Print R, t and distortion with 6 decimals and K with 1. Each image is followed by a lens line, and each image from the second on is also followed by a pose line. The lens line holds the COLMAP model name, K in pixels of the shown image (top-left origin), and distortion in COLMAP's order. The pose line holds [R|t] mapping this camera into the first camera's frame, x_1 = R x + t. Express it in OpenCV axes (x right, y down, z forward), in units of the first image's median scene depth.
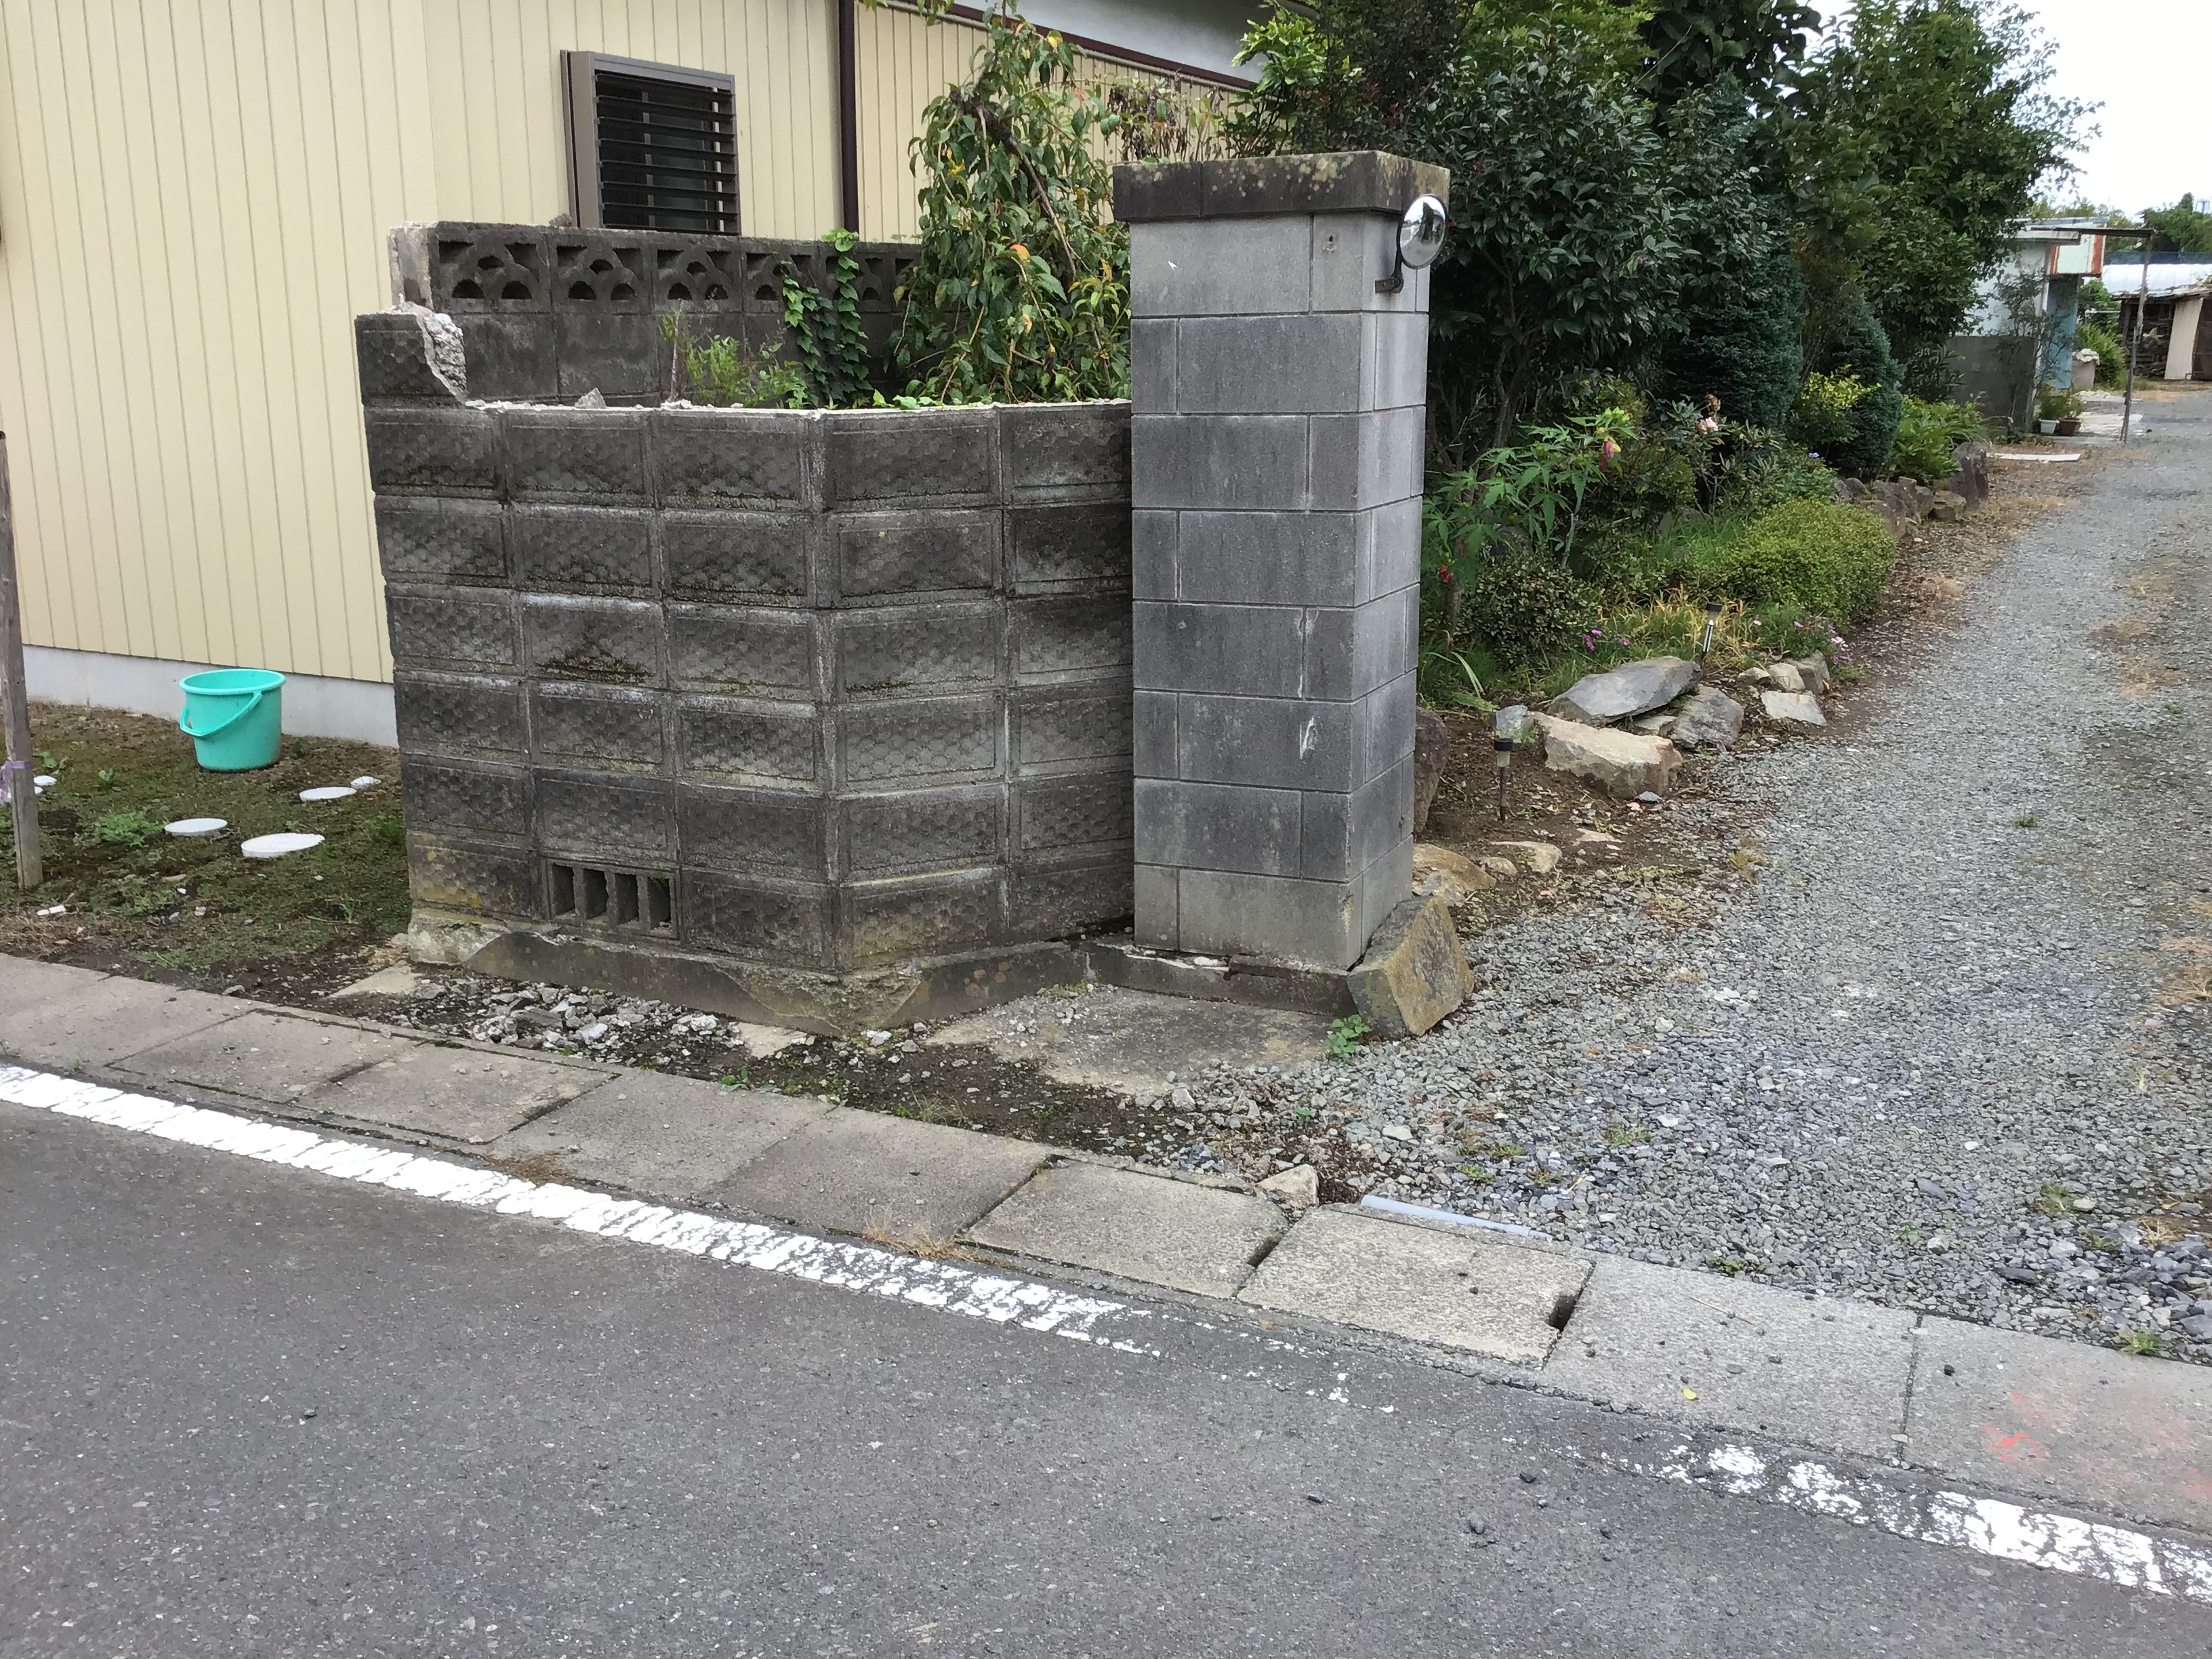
lens RADIAL K [[2012.0, 0, 1106.0], [0, 2012.0, 829.5], [0, 0, 1]] dist [0.115047, -0.224149]
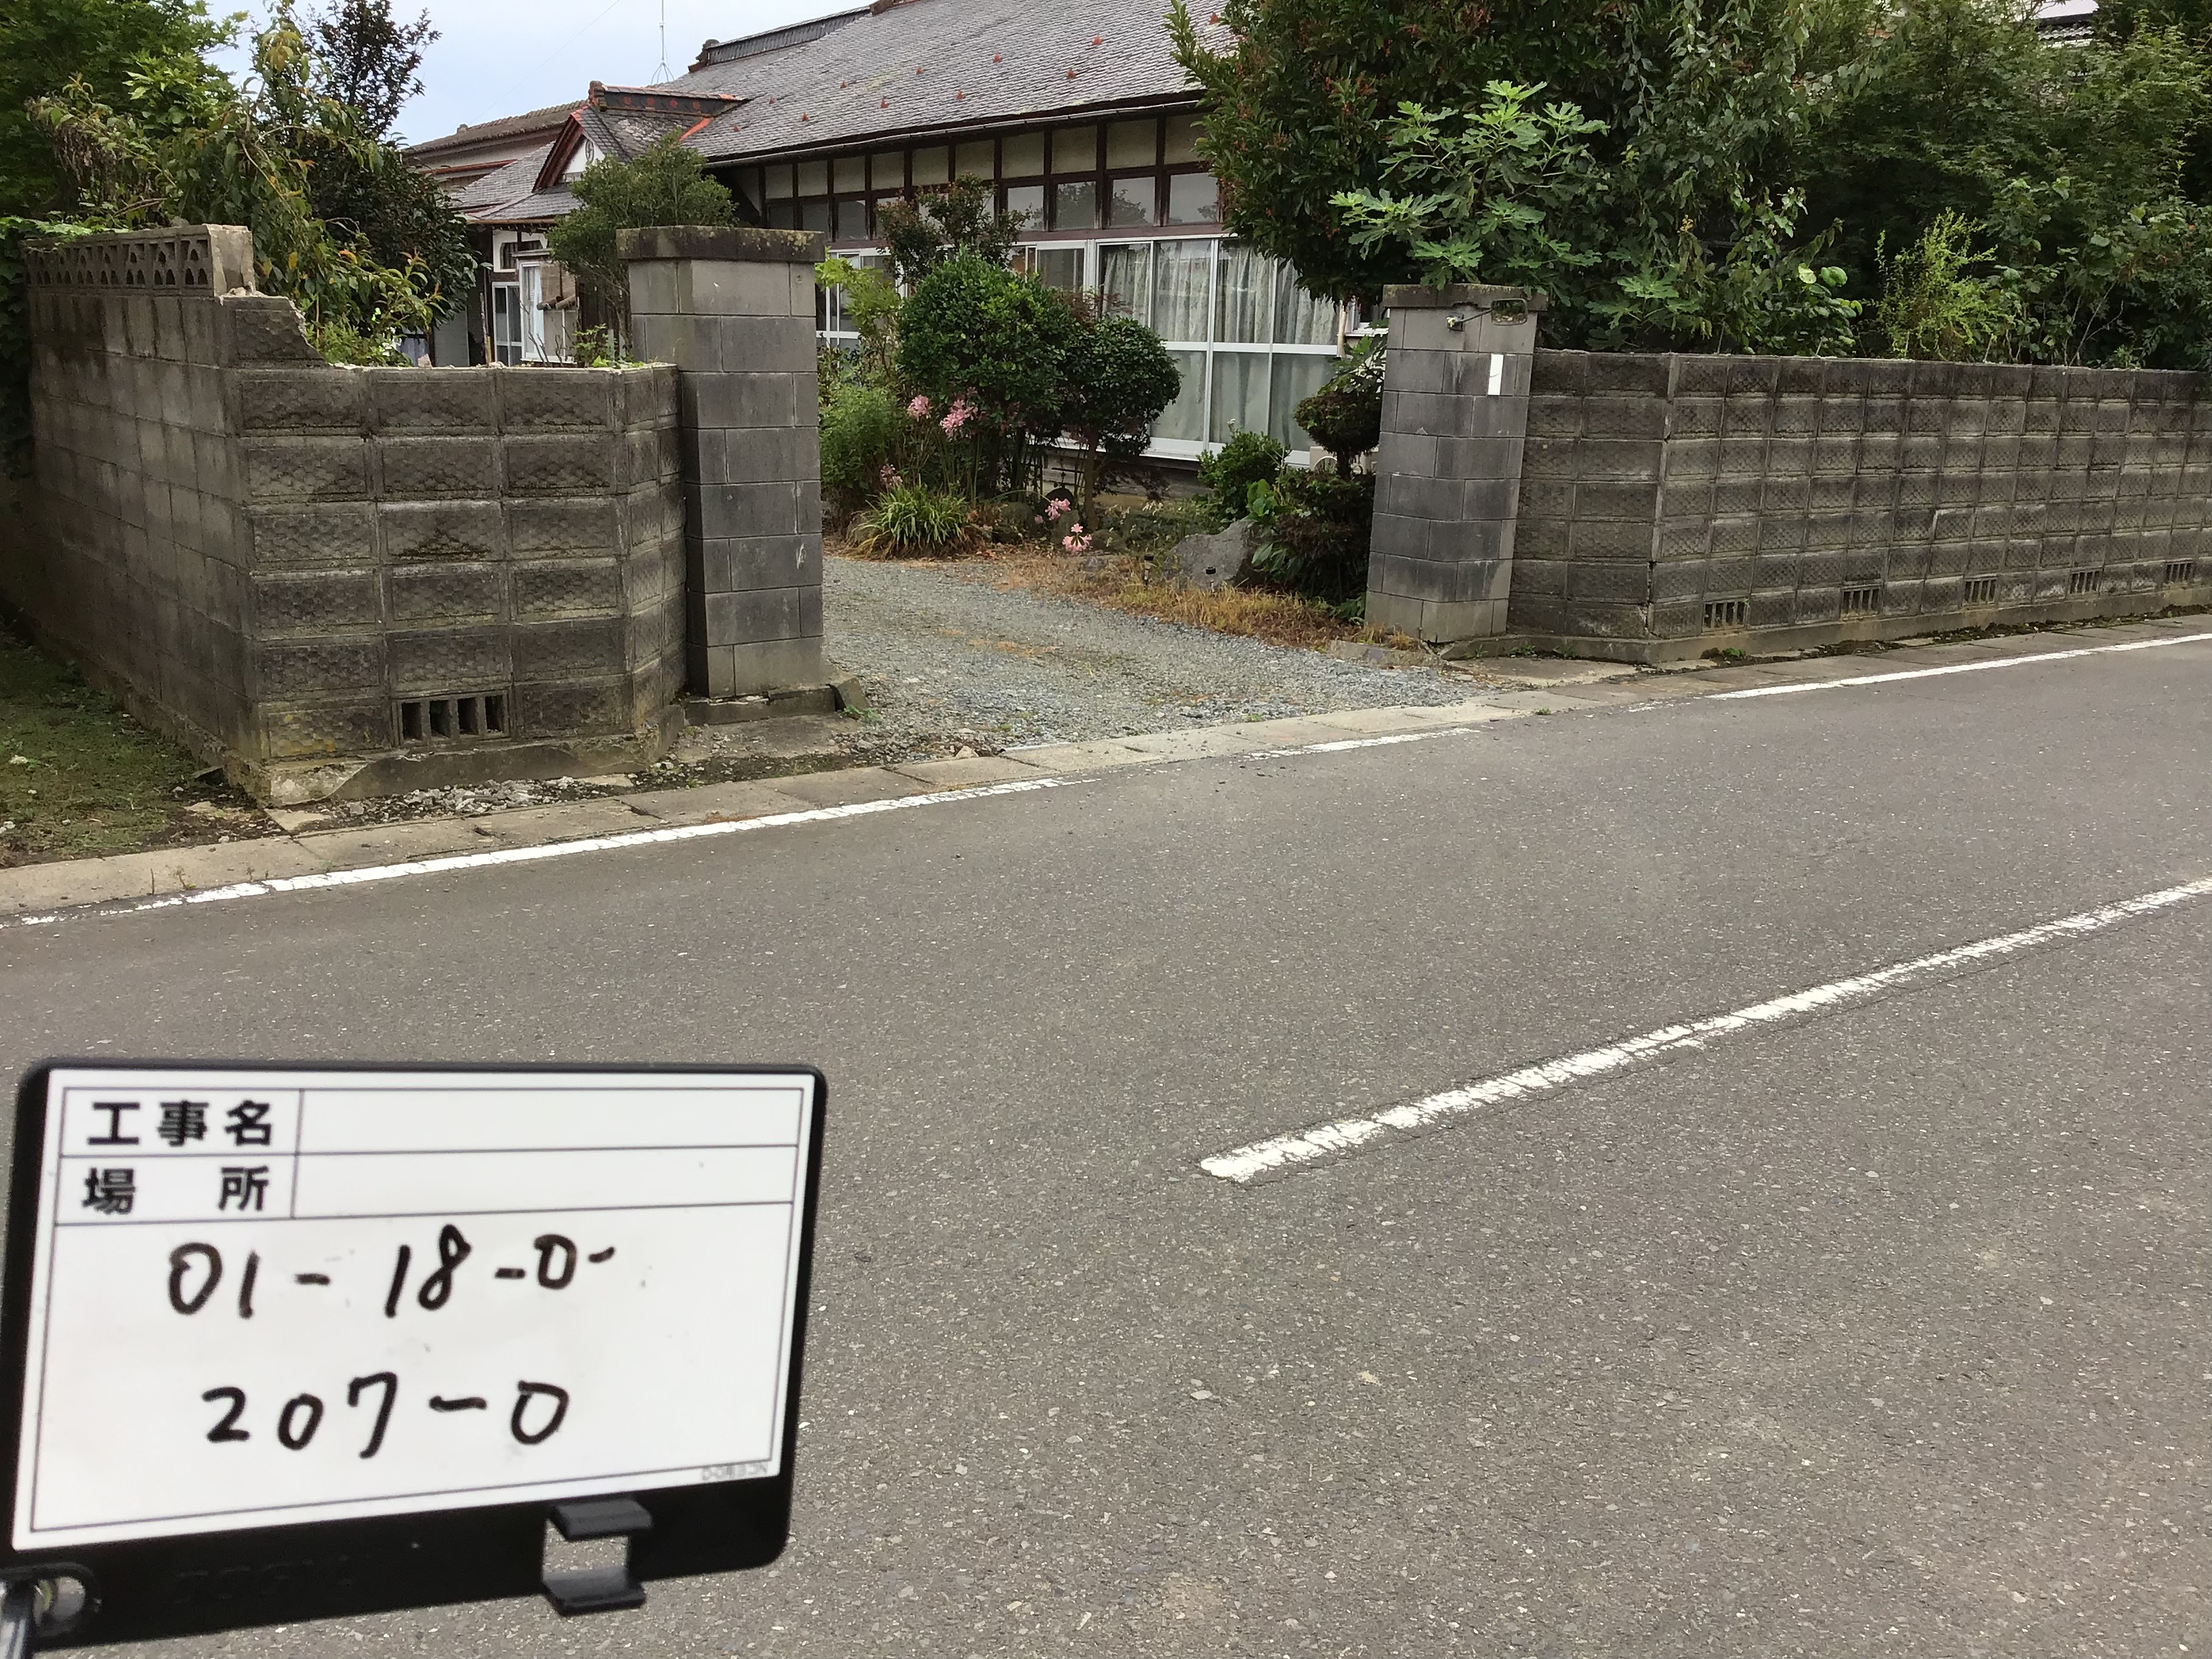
lens RADIAL K [[2012.0, 0, 1106.0], [0, 2012.0, 829.5], [0, 0, 1]] dist [0.115047, -0.224149]
pose [[0.463774, -0.193316, 0.864605, -1.319142], [0.195358, 0.974197, 0.113030, 0.039502], [-0.864146, 0.116487, 0.489573, -0.073697]]
